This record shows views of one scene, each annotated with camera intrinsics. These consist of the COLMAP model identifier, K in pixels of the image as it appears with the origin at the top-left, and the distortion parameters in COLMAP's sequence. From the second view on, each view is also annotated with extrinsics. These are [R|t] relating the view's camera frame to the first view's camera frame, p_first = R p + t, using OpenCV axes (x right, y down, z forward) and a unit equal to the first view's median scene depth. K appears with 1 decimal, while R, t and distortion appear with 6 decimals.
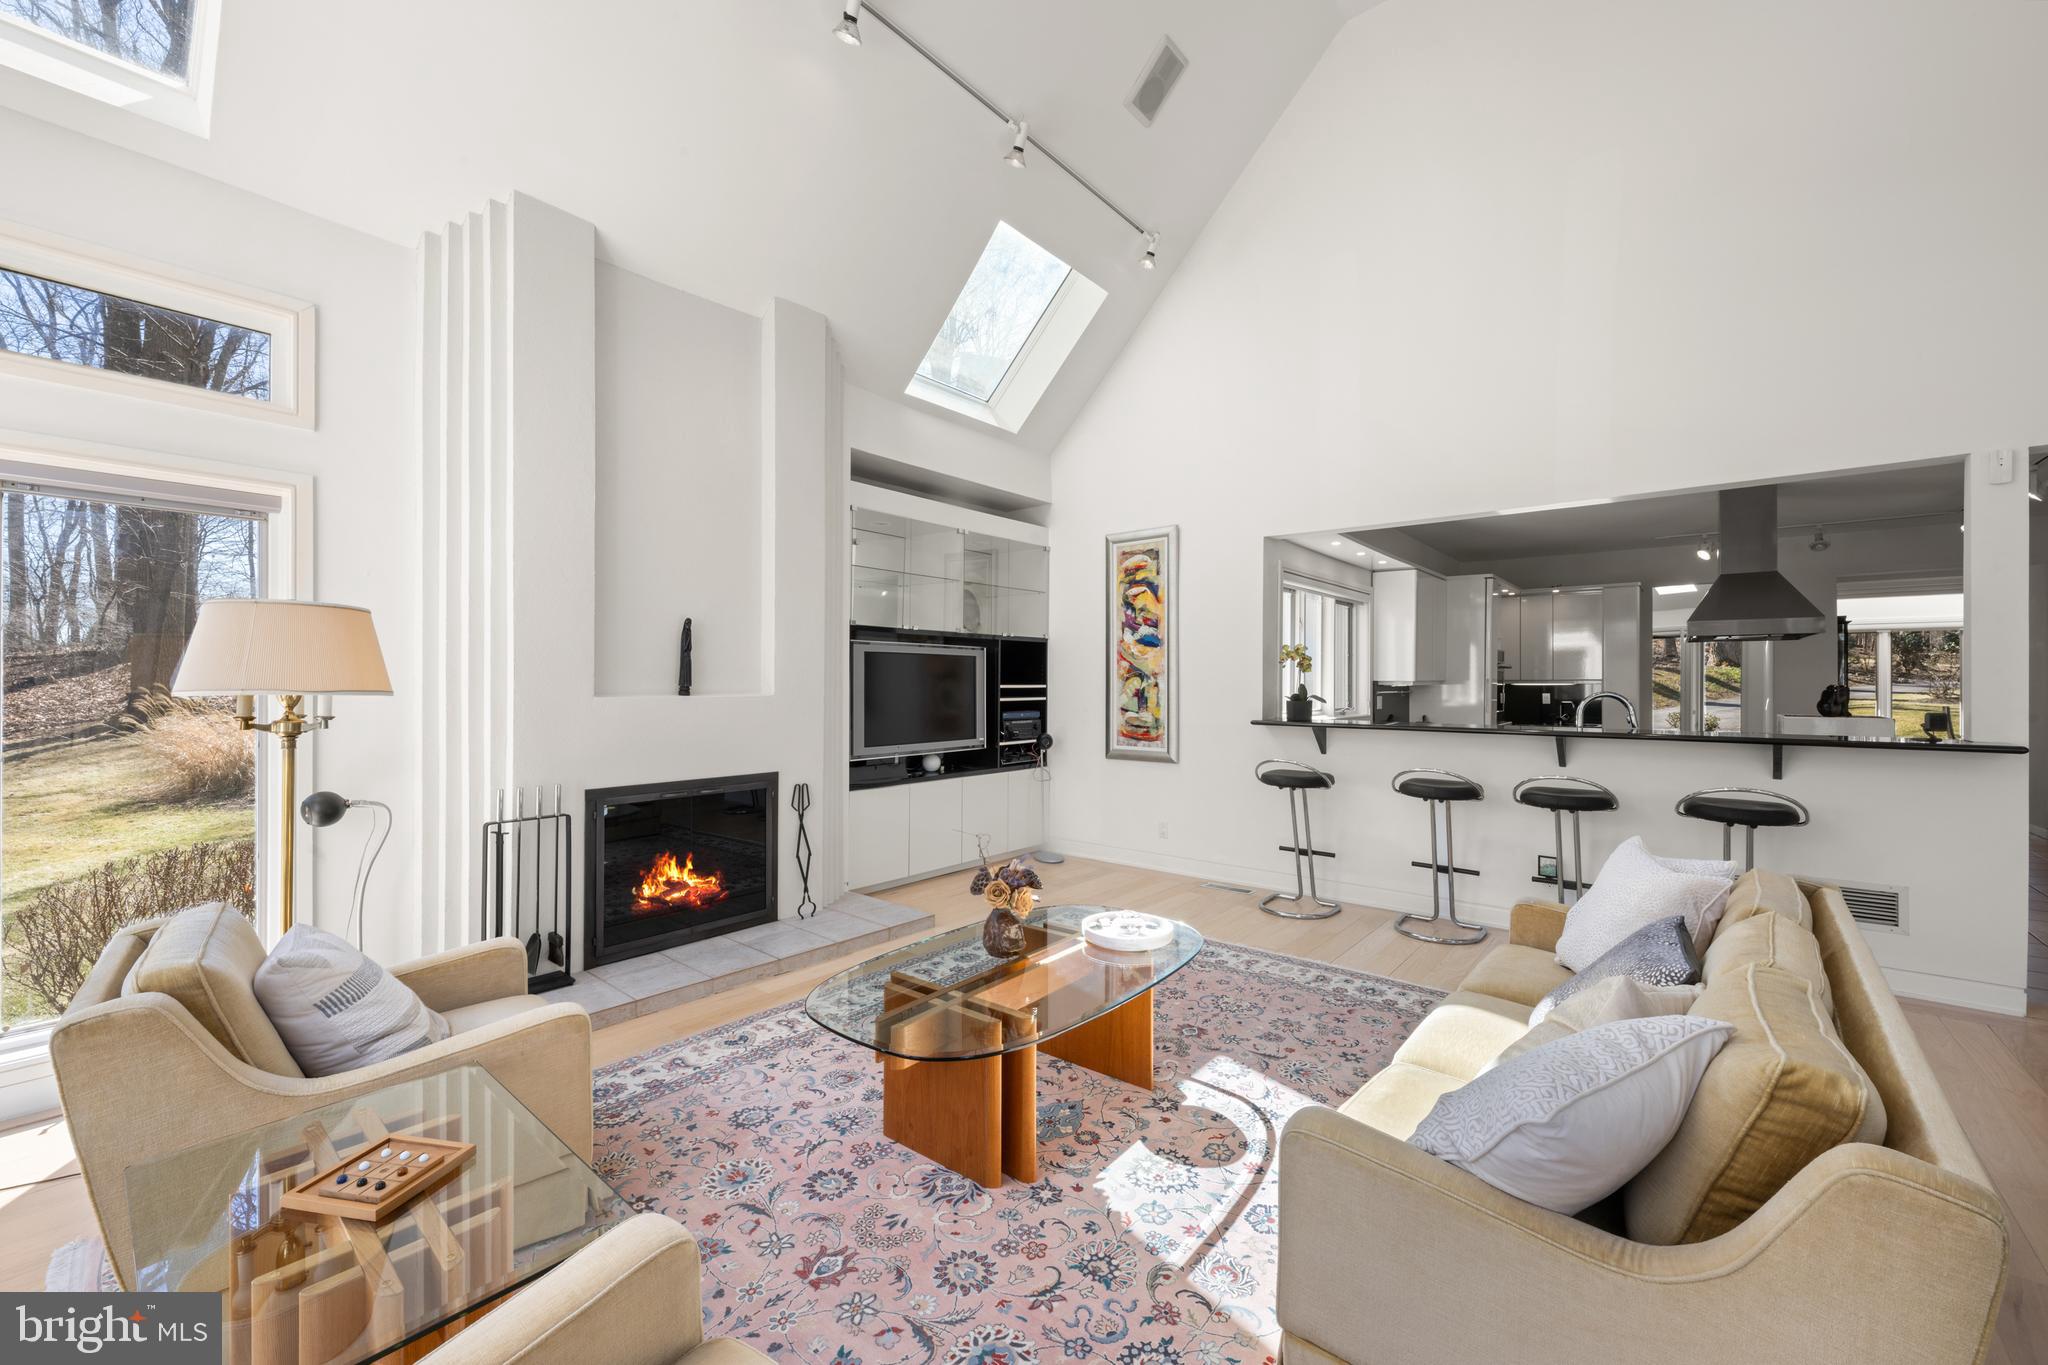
lens RADIAL K [[813.7, 0, 1024.0], [0, 813.7, 682.5], [0, 0, 1]] dist [-0.000166, -0.000080]
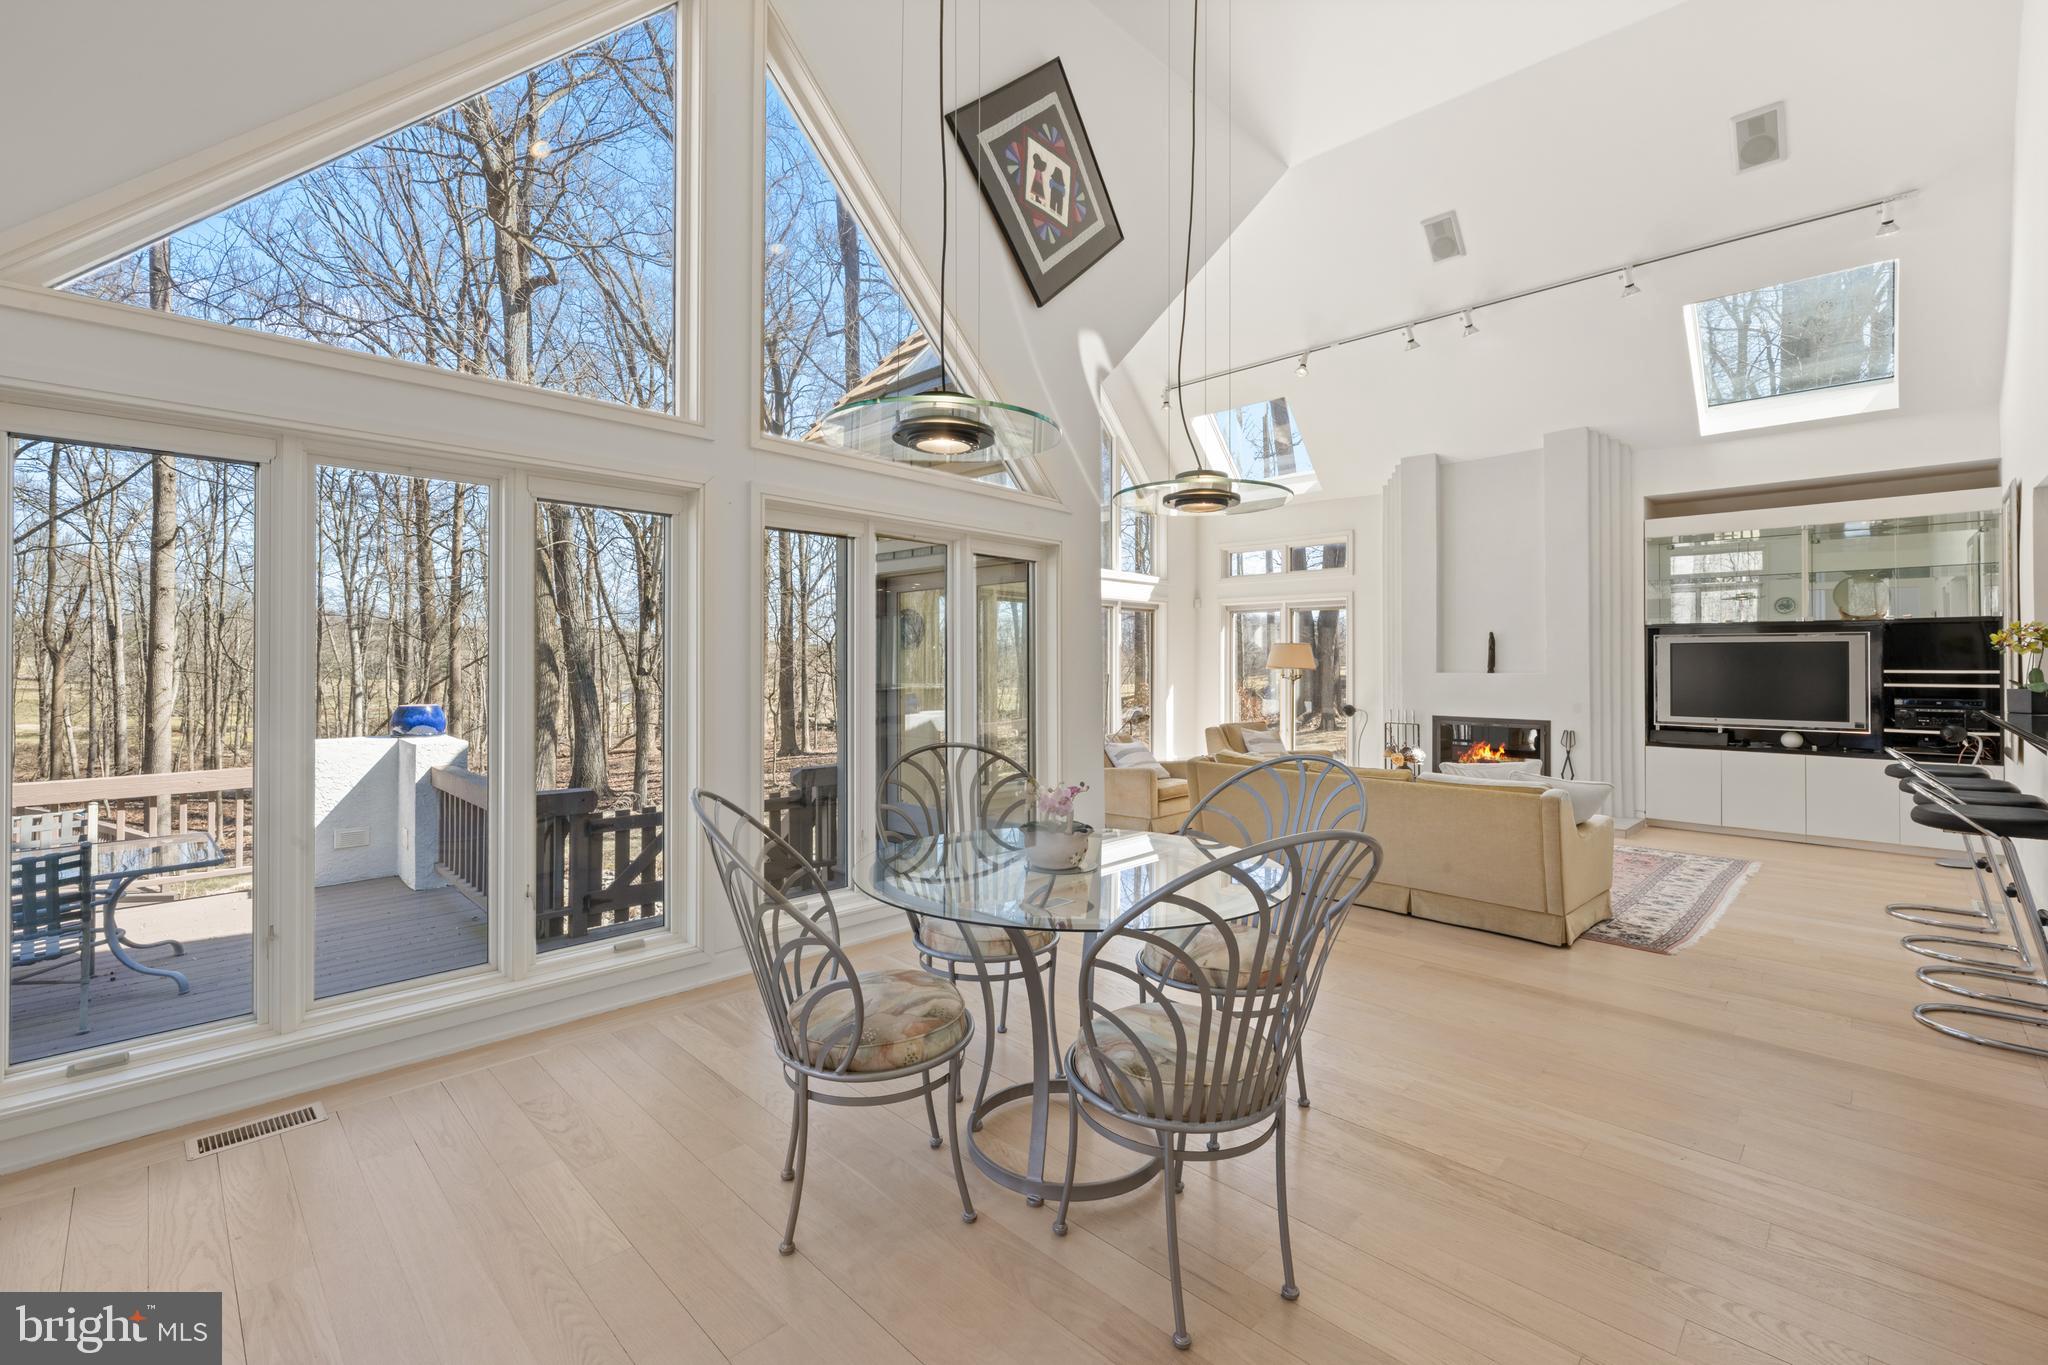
lens RADIAL K [[871.7, 0, 1012.1], [0, 871.7, 653.1], [0, 0, 1]] dist [0.002012, 0.000345]
pose [[-0.087034, -0.013282, -0.996117, 1.742729], [-0.002234, 0.999911, -0.013138, -0.000708], [0.996203, 0.001082, -0.087056, 0.076380]]
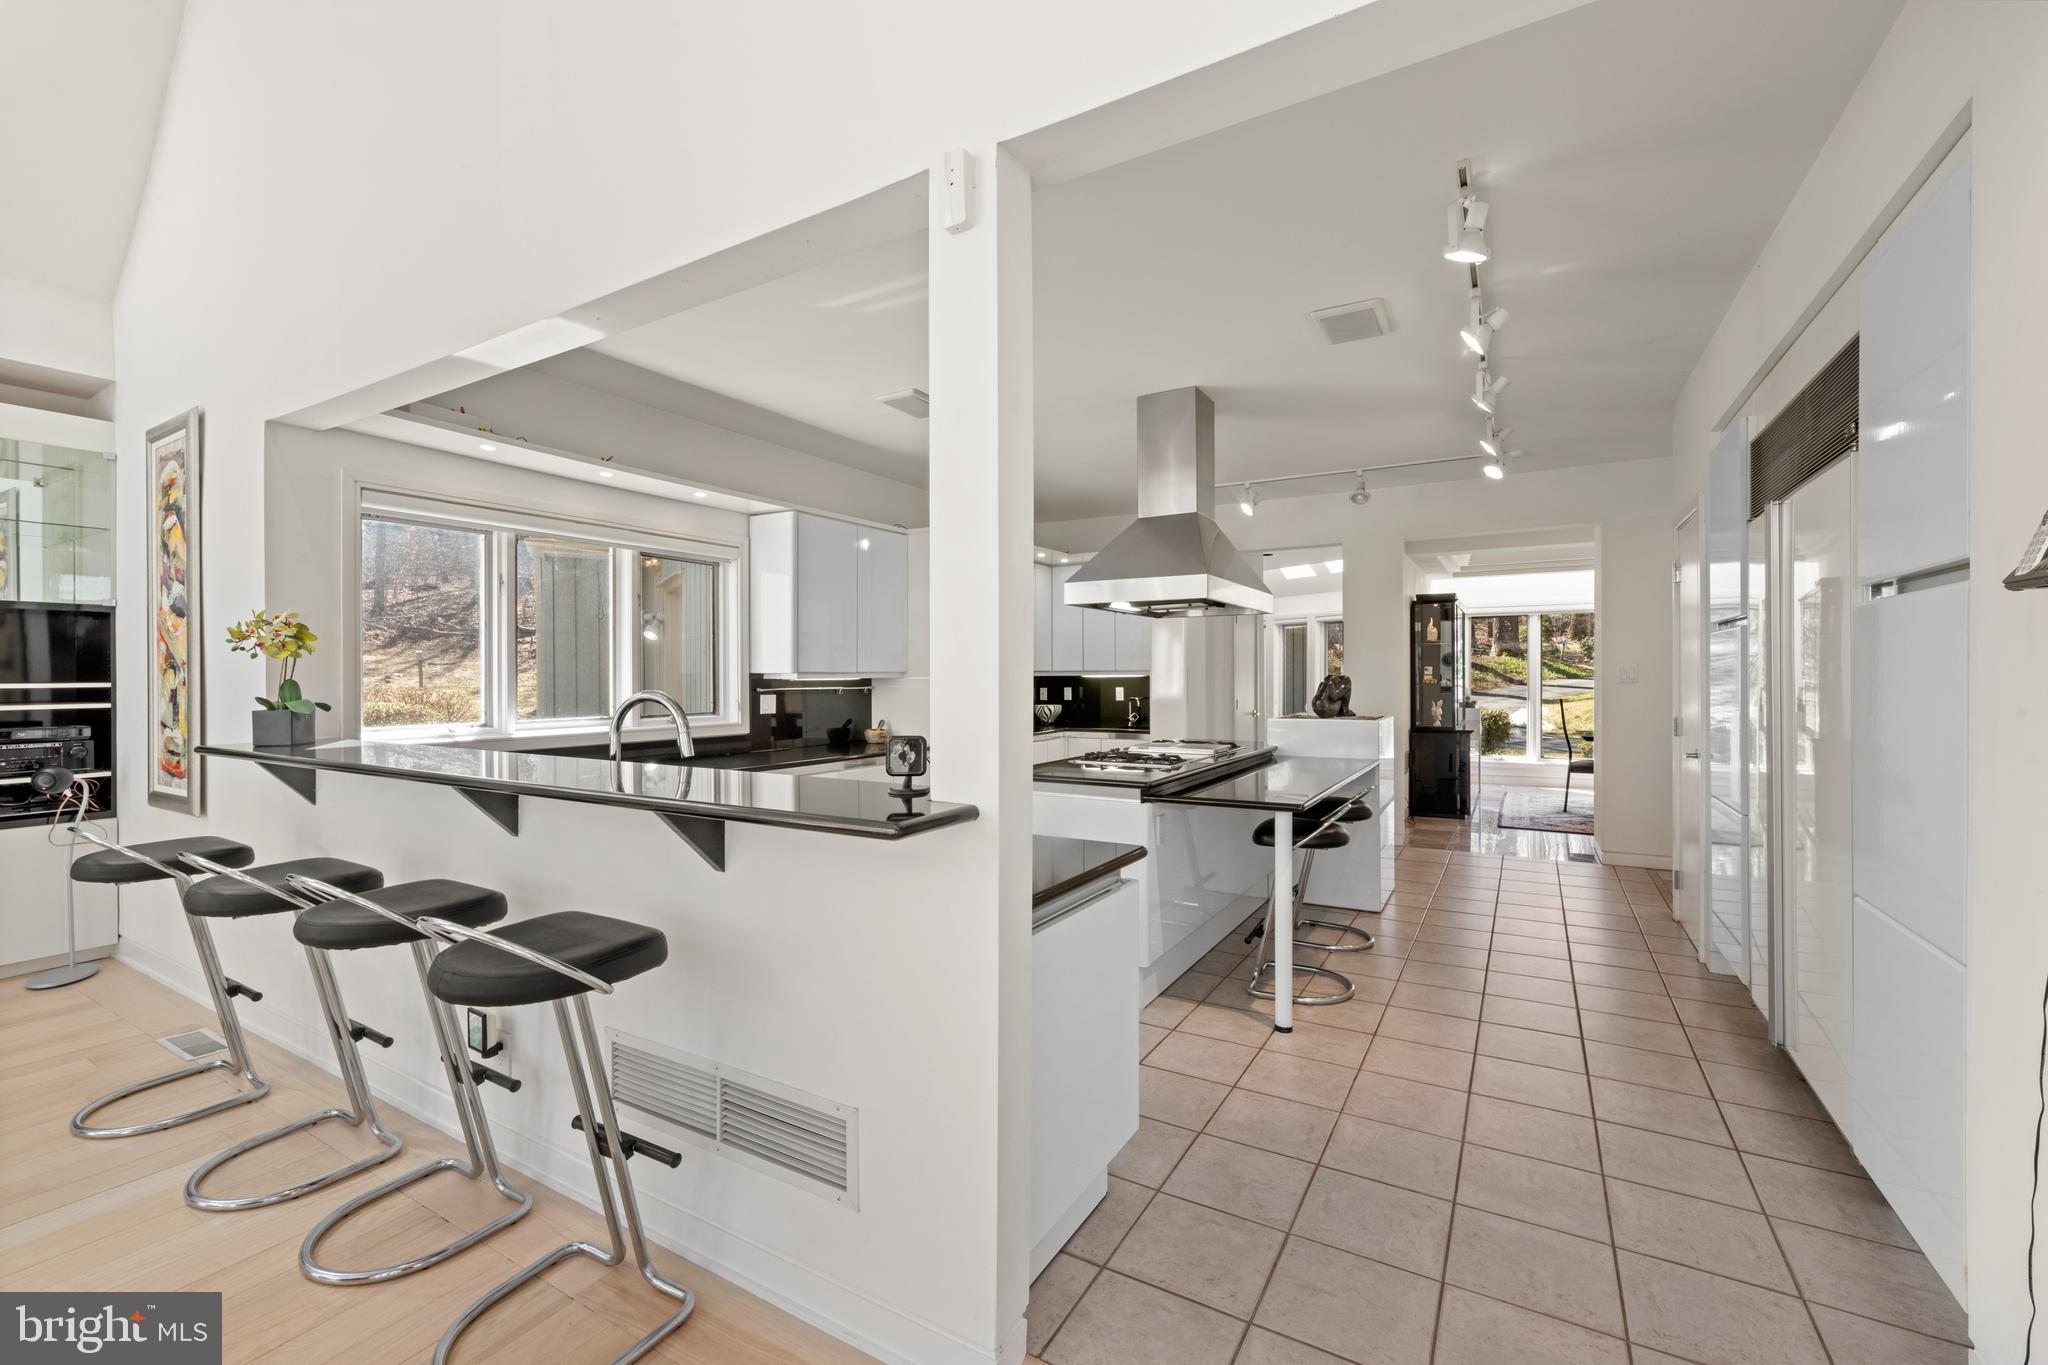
lens RADIAL K [[854.4, 0, 1011.9], [0, 854.4, 677.2], [0, 0, 1]] dist [0.000419, 0.000273]
pose [[0.988271, -0.004674, 0.152638, 0.995320], [0.004213, 0.999986, 0.003345, -0.000449], [-0.152652, -0.002663, 0.988276, 0.457237]]
